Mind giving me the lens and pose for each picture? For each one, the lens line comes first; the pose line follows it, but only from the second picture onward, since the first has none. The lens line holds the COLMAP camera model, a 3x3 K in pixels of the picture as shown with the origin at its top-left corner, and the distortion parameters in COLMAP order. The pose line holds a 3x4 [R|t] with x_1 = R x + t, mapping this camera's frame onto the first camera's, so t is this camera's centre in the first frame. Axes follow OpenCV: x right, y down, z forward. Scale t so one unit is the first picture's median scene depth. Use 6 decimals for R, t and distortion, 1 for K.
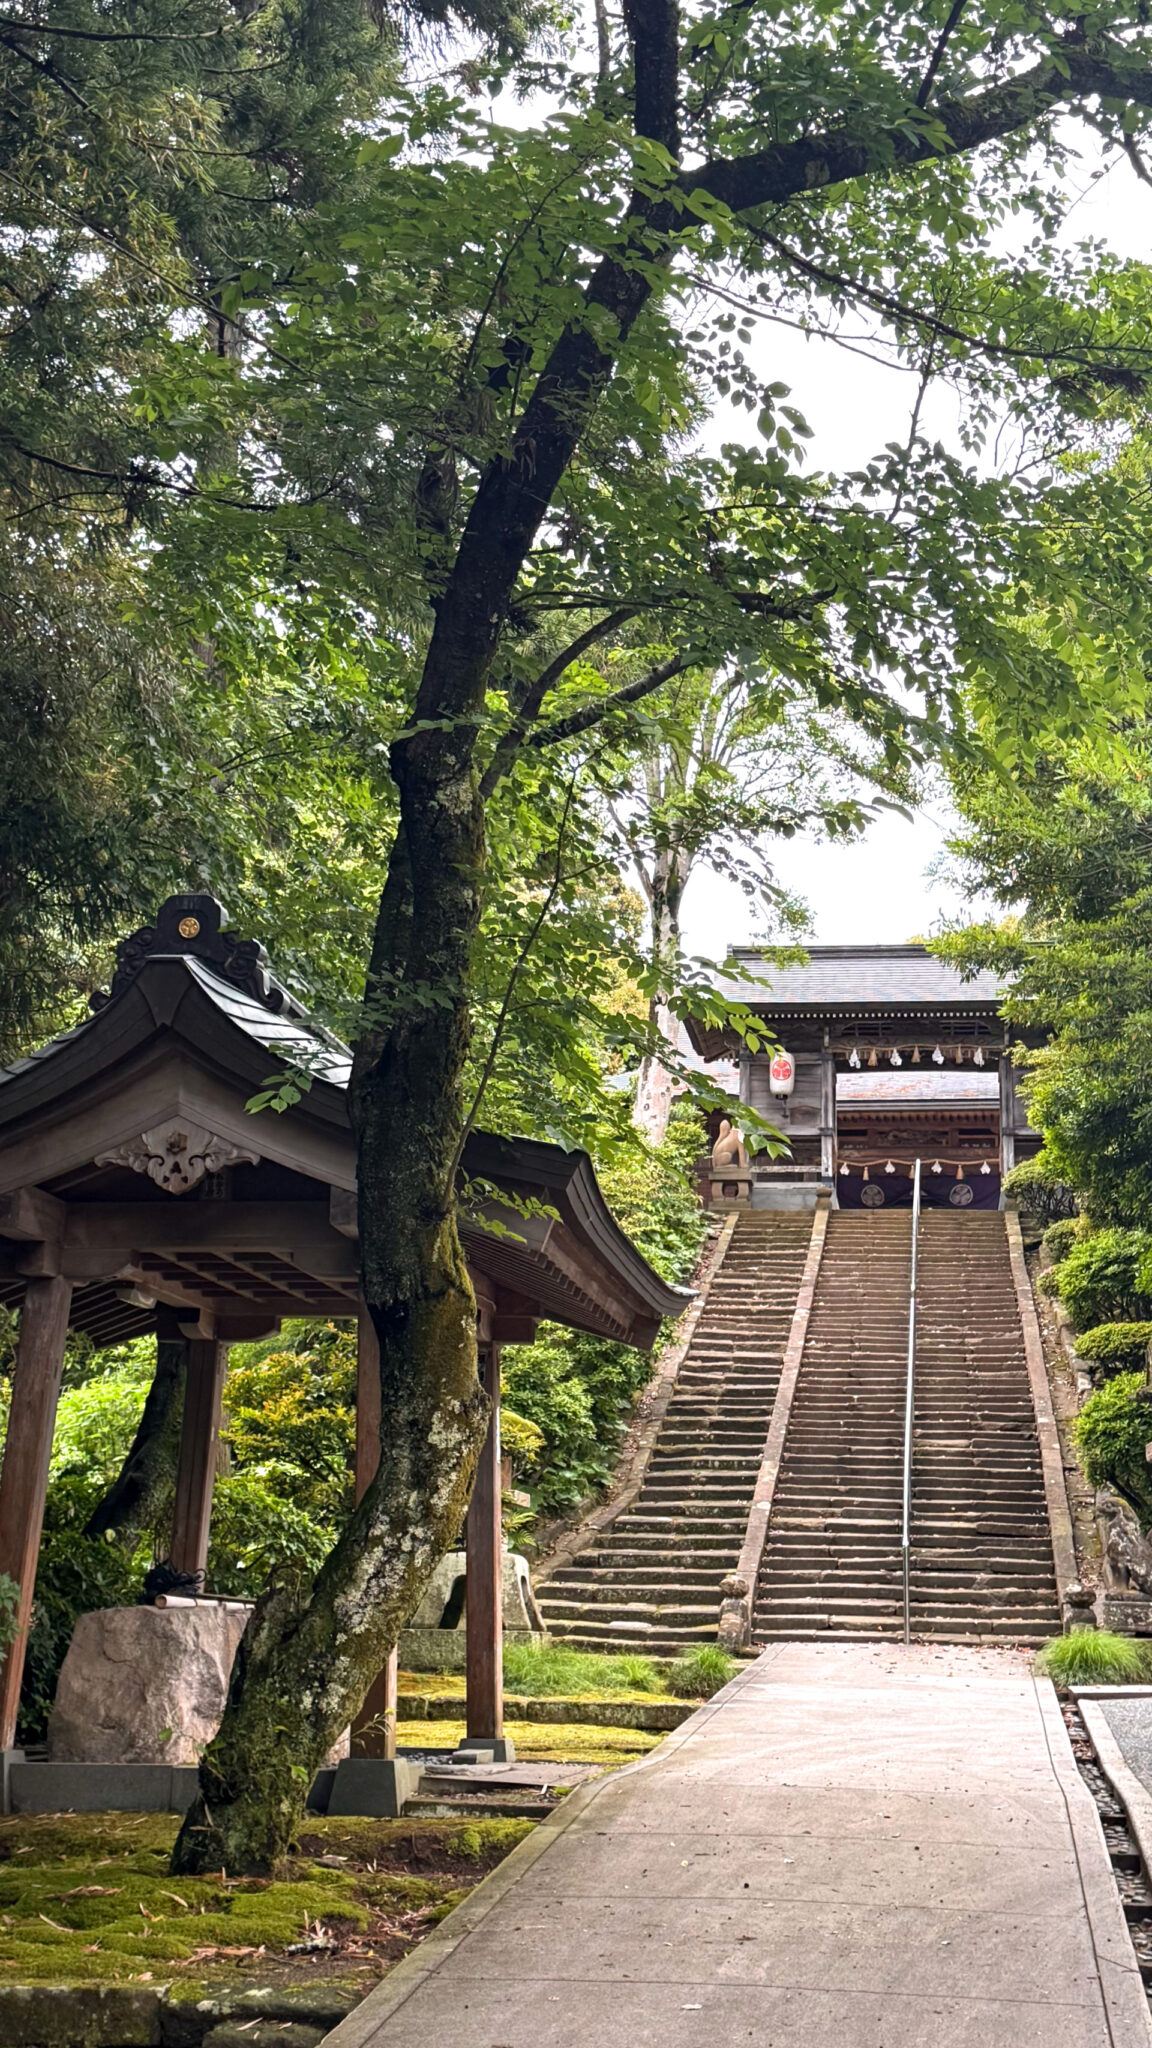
lens RADIAL K [[2457.5, 0, 577.5], [0, 2457.5, 1038.4], [0, 0, 1]] dist [0.112482, 0.000000]
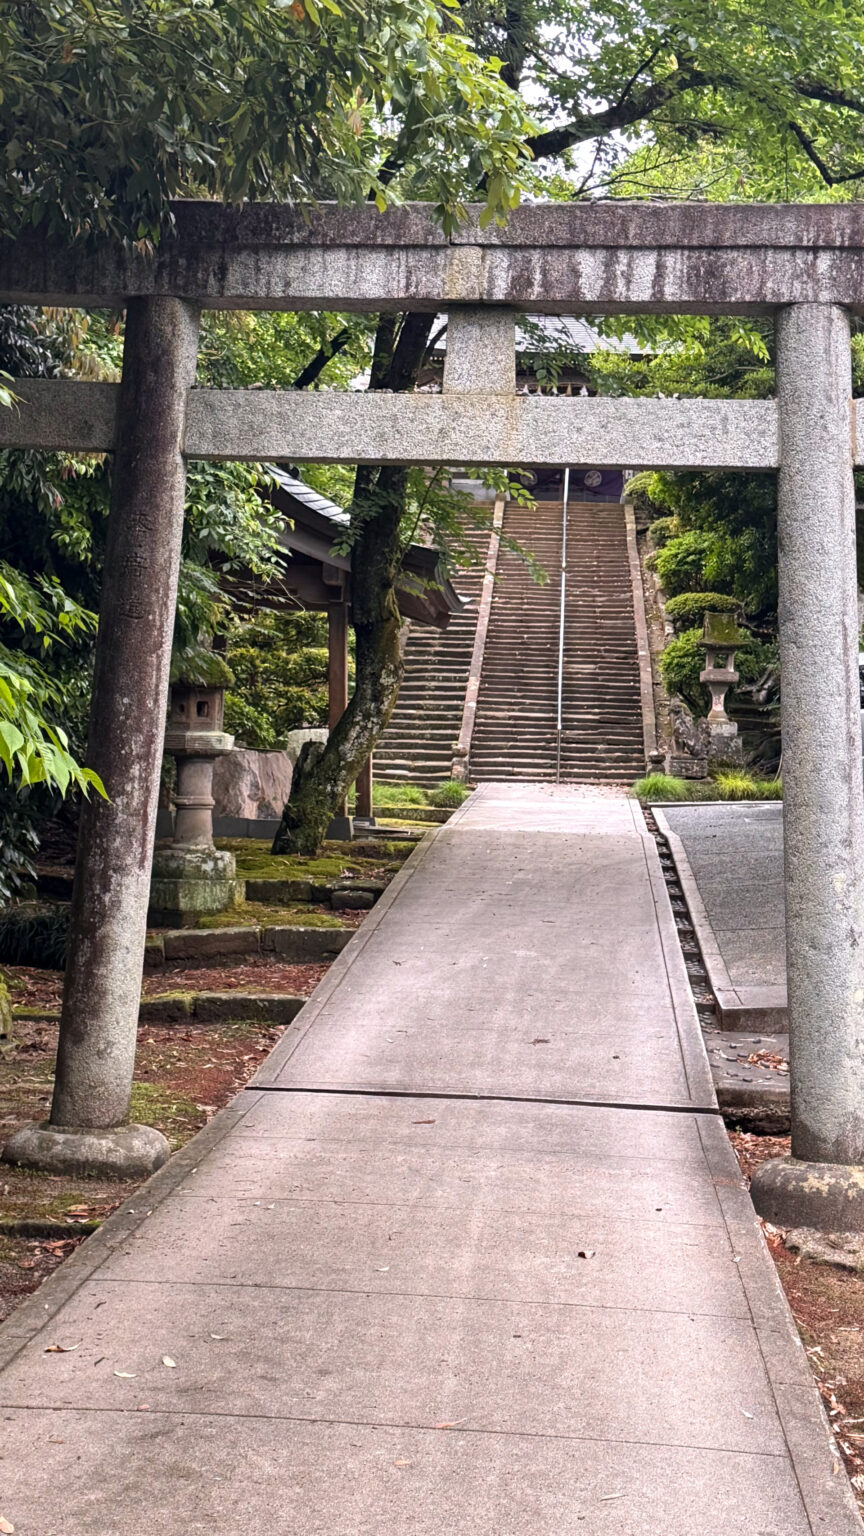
lens RADIAL K [[2101.1, 0, 434.0], [0, 2101.1, 768.1], [0, 0, 1]] dist [0.033900, 0.000000]
pose [[0.996171, 0.013094, 0.086441, -0.070731], [-0.031808, 0.975242, 0.218842, -0.075211], [-0.081436, -0.220754, 0.971924, -0.369709]]
